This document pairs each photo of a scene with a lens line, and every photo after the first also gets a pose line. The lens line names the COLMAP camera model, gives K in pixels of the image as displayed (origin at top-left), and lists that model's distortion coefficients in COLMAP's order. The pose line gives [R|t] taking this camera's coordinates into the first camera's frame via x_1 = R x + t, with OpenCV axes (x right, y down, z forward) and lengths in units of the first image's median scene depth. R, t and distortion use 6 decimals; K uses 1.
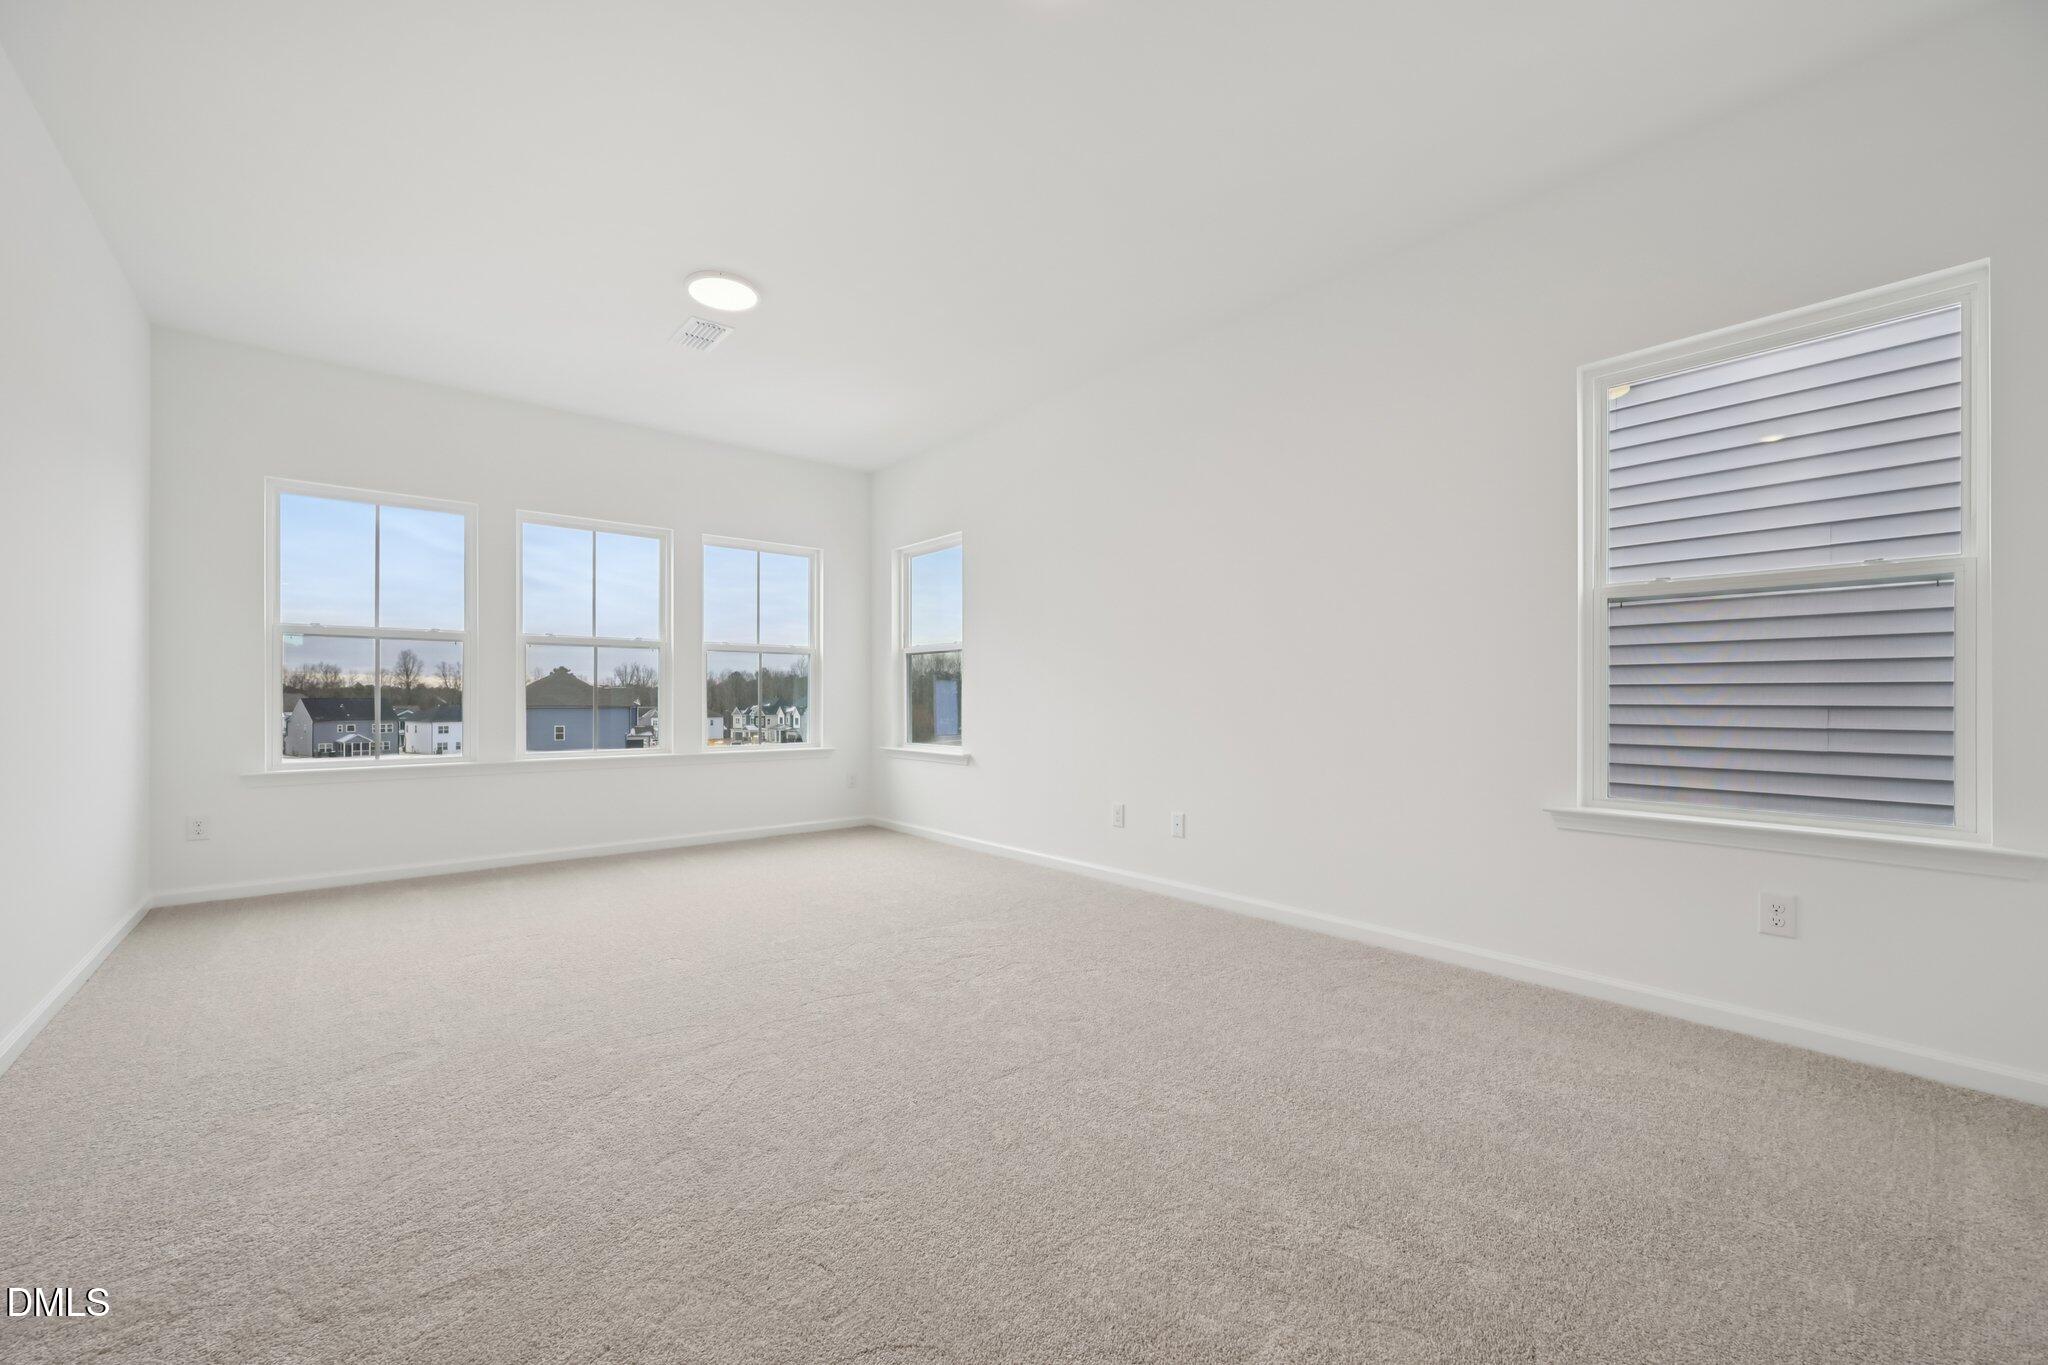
lens RADIAL K [[804.3, 0, 1024.0], [0, 804.3, 682.5], [0, 0, 1]] dist [0.000784, 0.000173]
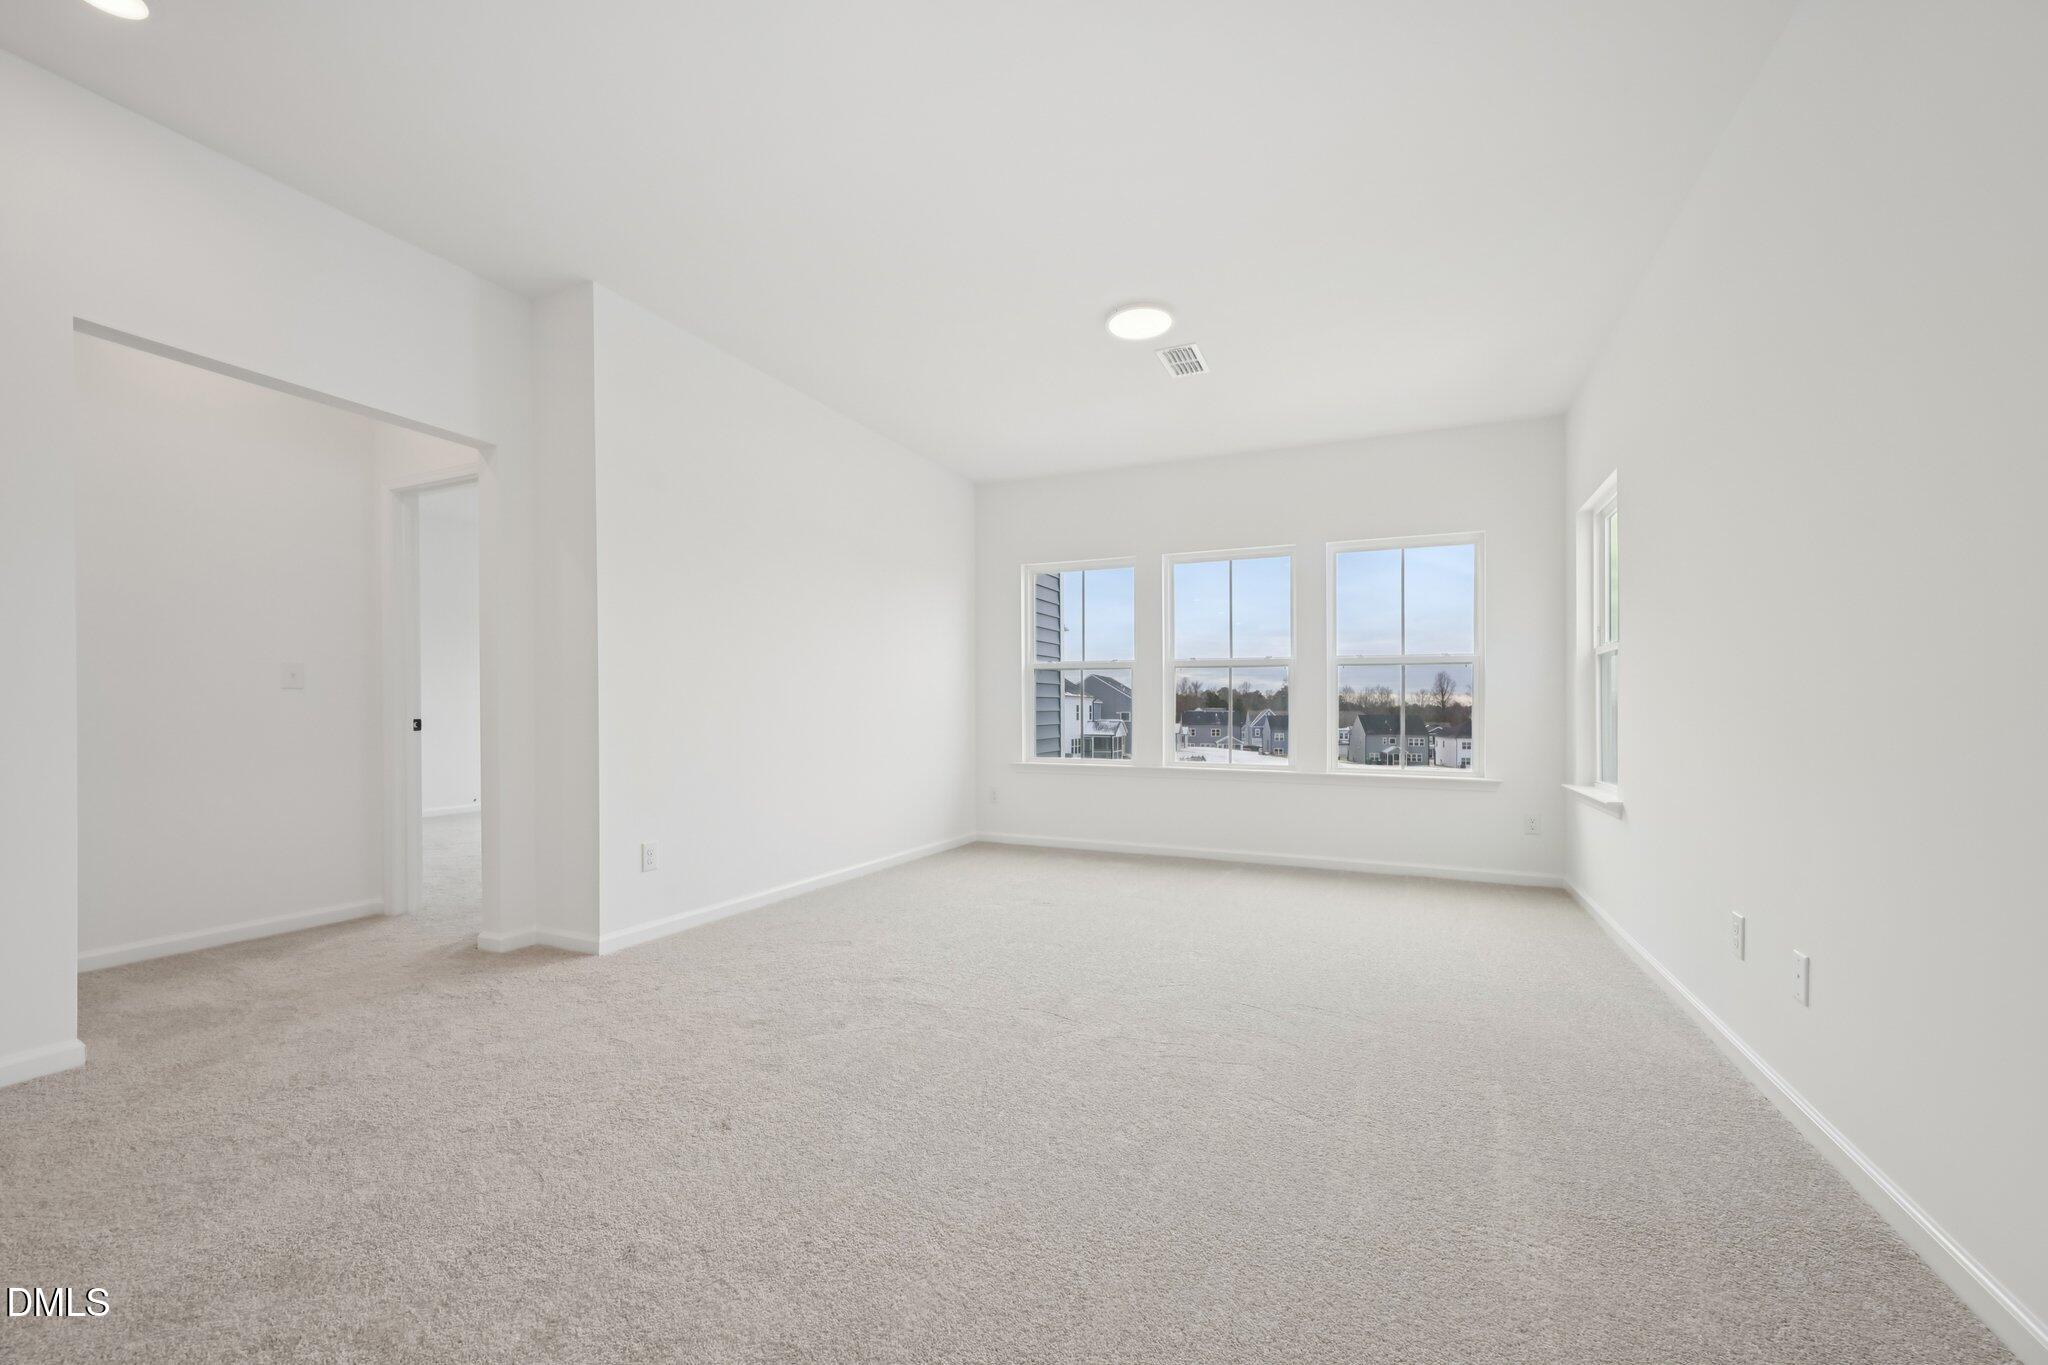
lens RADIAL K [[808.3, 0, 1003.4], [0, 808.3, 706.6], [0, 0, 1]] dist [0.000573, 0.000100]
pose [[0.406235, -0.004784, -0.913756, 0.008205], [0.011645, 0.999932, -0.000058, 0.000111], [0.913694, -0.010617, 0.406263, 0.006784]]
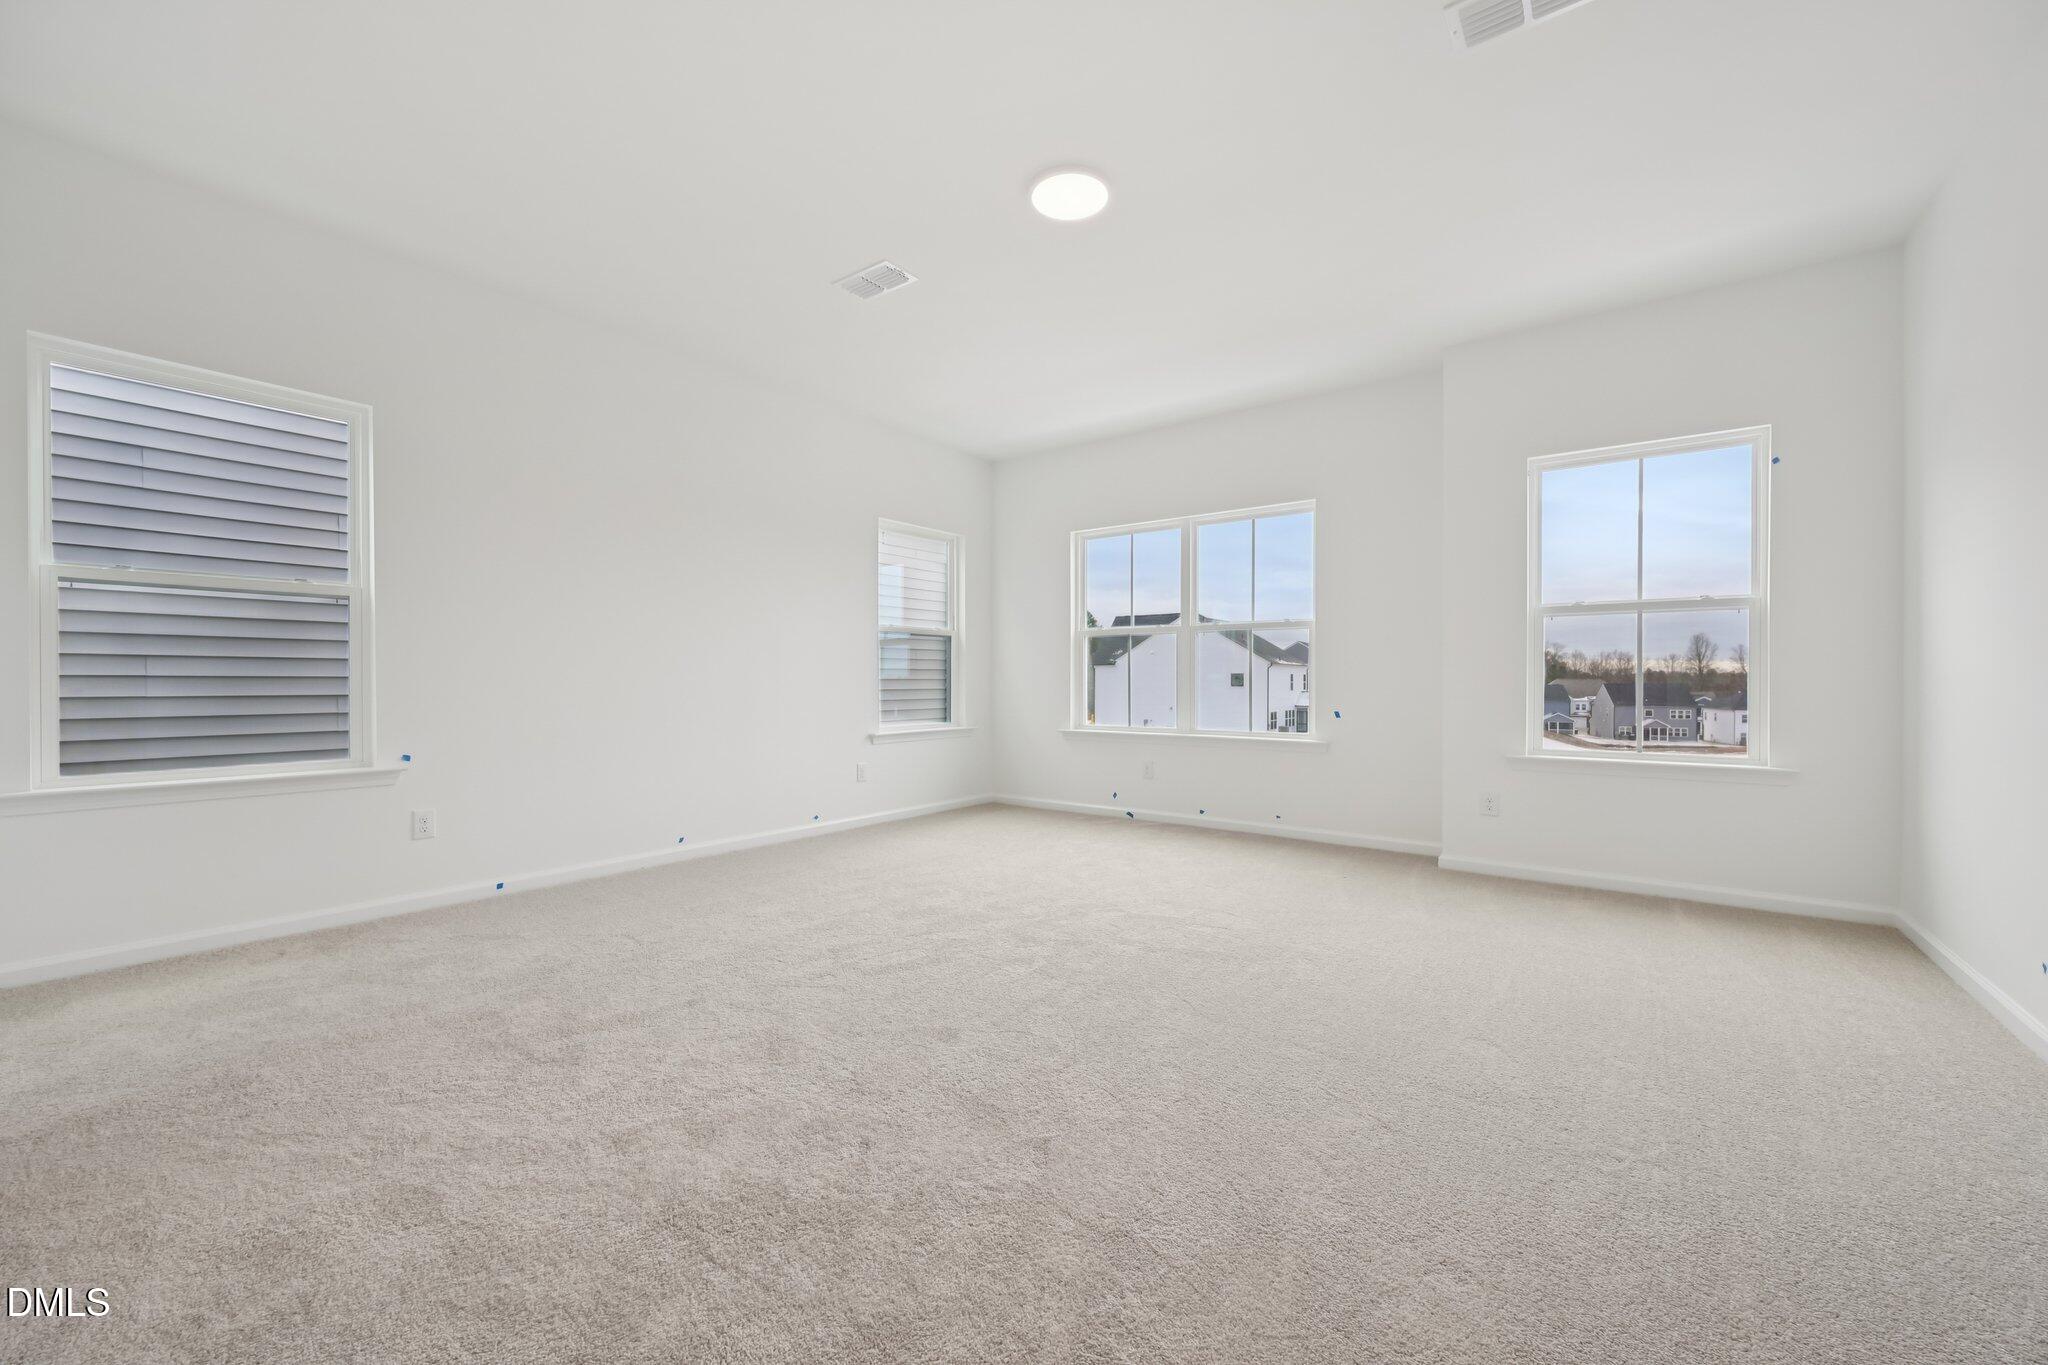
lens RADIAL K [[804.3, 0, 1024.0], [0, 804.3, 682.5], [0, 0, 1]] dist [0.000784, 0.000173]
pose [[0.204778, 0.001025, -0.978808, 0.107189], [0.016025, 0.999862, 0.004400, 0.010031], [0.978677, -0.016586, 0.204734, 0.230205]]
